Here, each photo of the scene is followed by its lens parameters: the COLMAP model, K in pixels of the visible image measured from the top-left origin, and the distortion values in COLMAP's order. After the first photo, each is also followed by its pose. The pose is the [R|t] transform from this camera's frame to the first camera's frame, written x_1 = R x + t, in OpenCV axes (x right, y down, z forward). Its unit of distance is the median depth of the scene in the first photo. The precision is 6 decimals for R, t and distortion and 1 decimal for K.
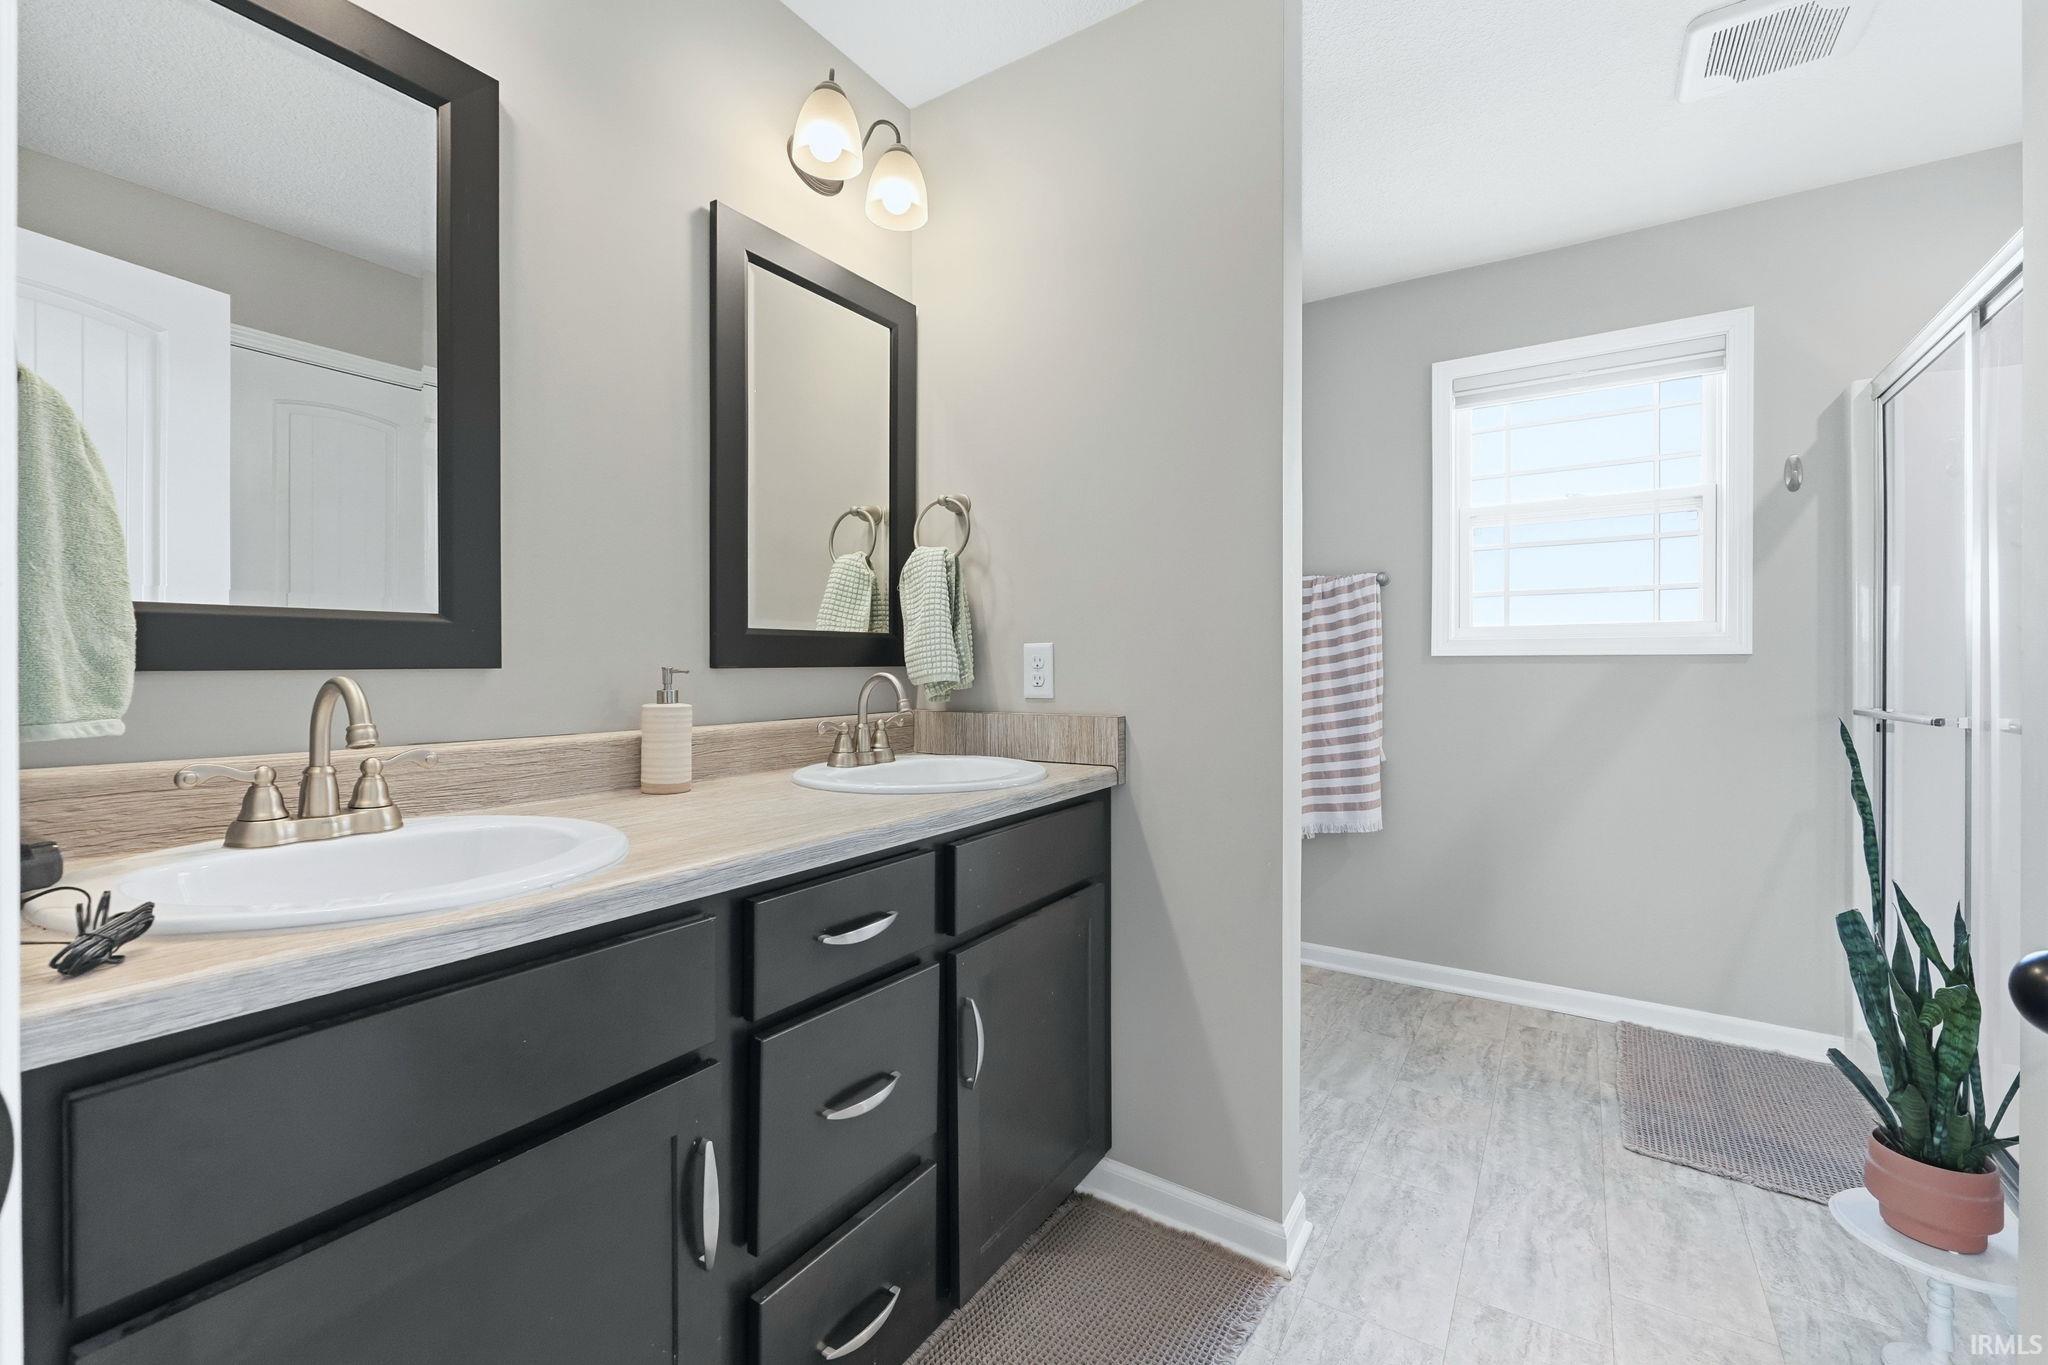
lens RADIAL K [[858.6, 0, 1021.9], [0, 858.6, 670.8], [0, 0, 1]] dist [-0.002879, -0.000740]
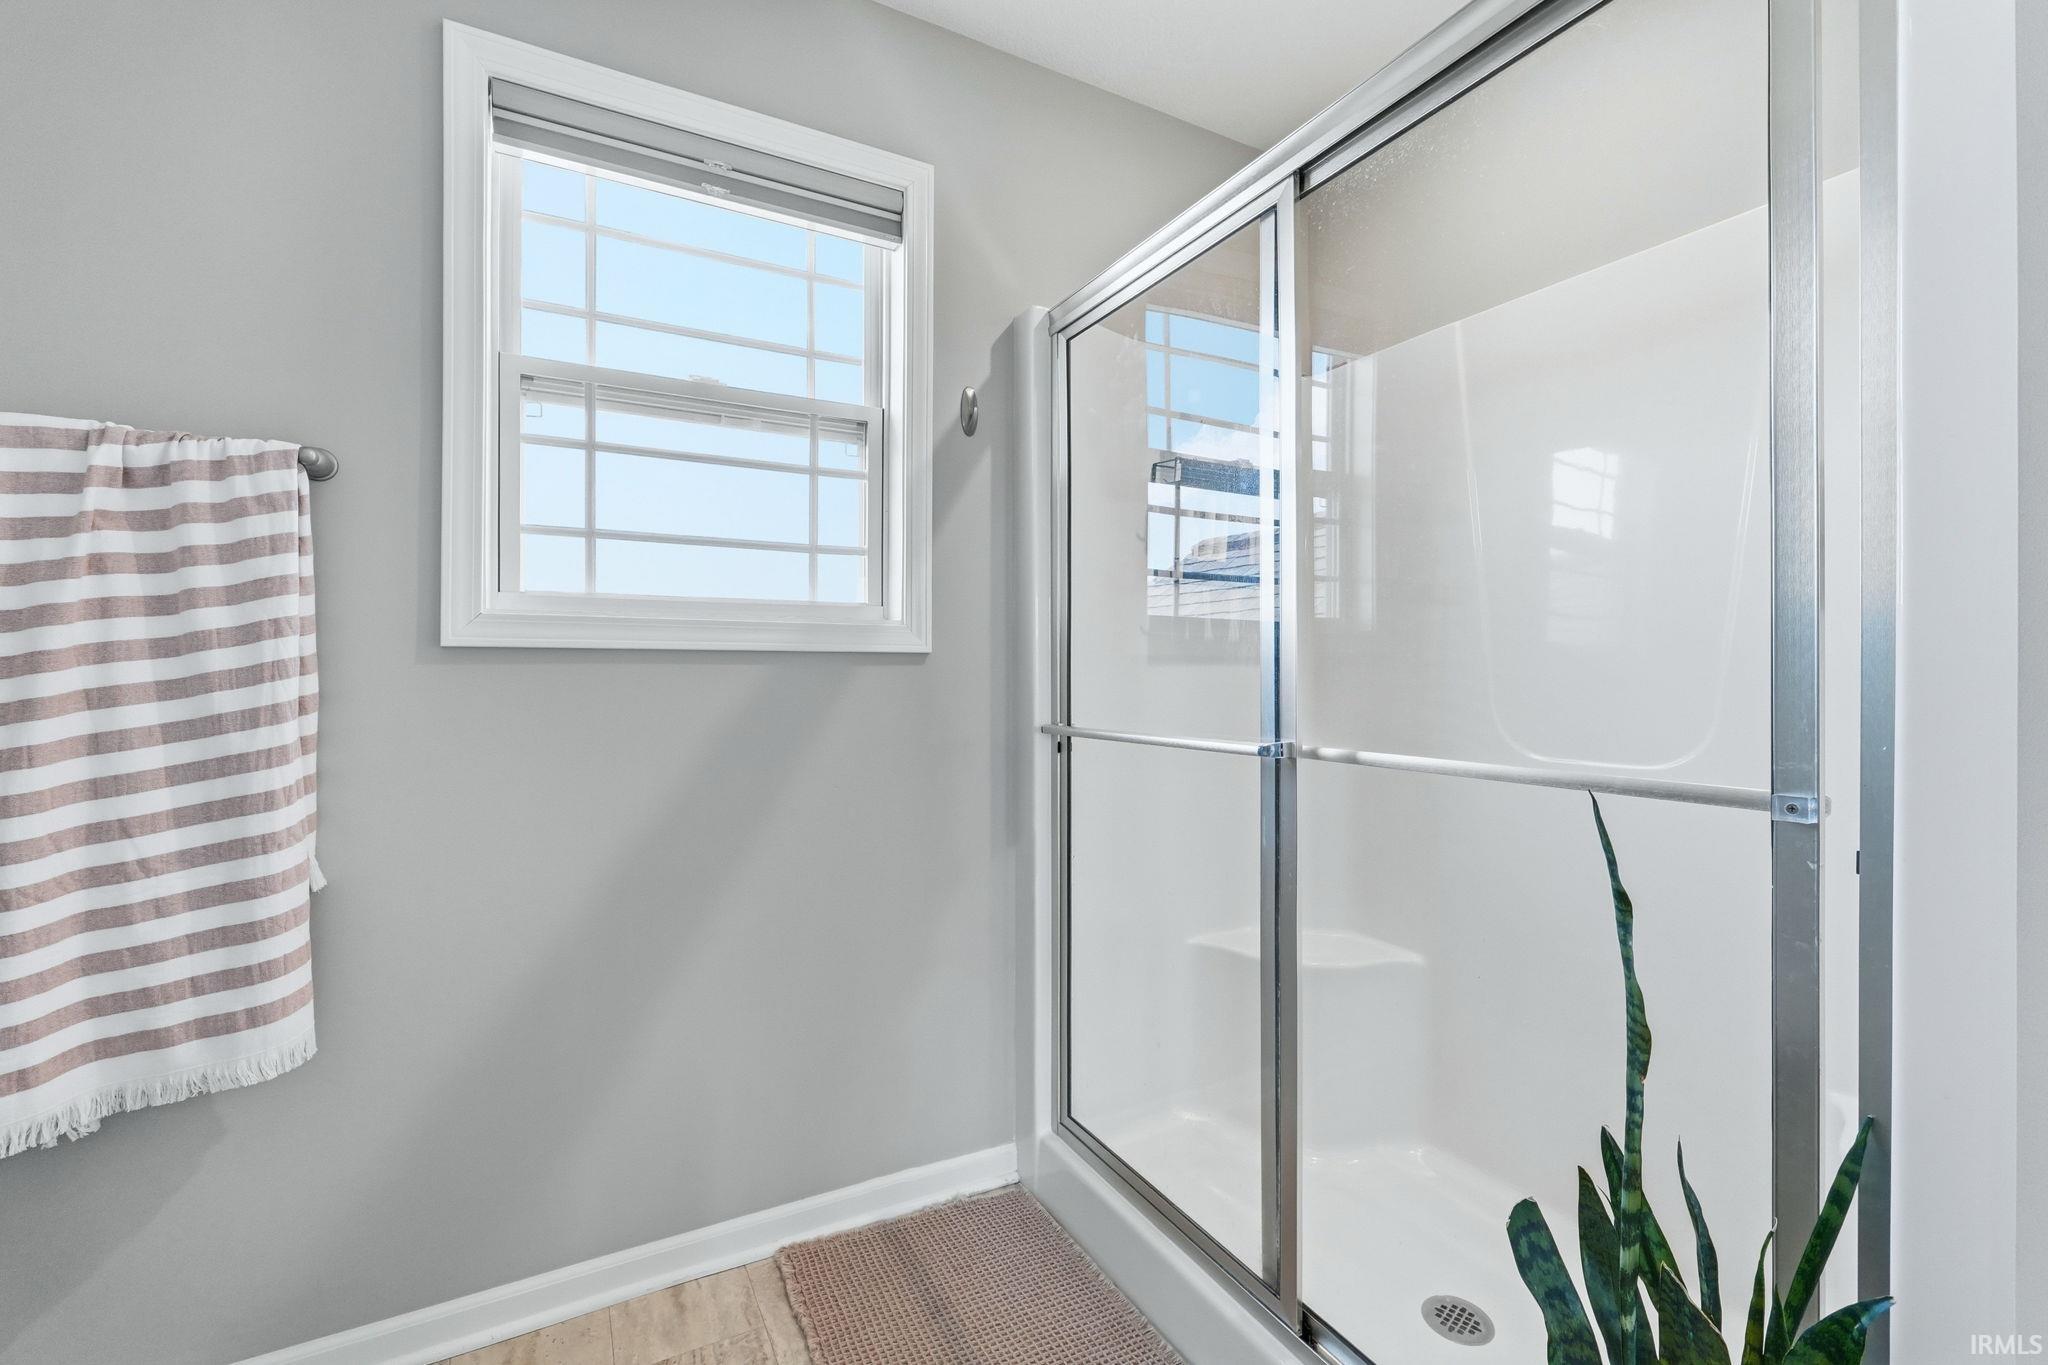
lens RADIAL K [[858.6, 0, 1023.8], [0, 858.6, 668.1], [0, 0, 1]] dist [-0.002879, -0.000740]
pose [[0.475780, -0.000418, 0.879564, 0.215609], [0.000921, 1.000000, -0.000022, -0.004495], [-0.879564, 0.000821, 0.475781, 0.493920]]
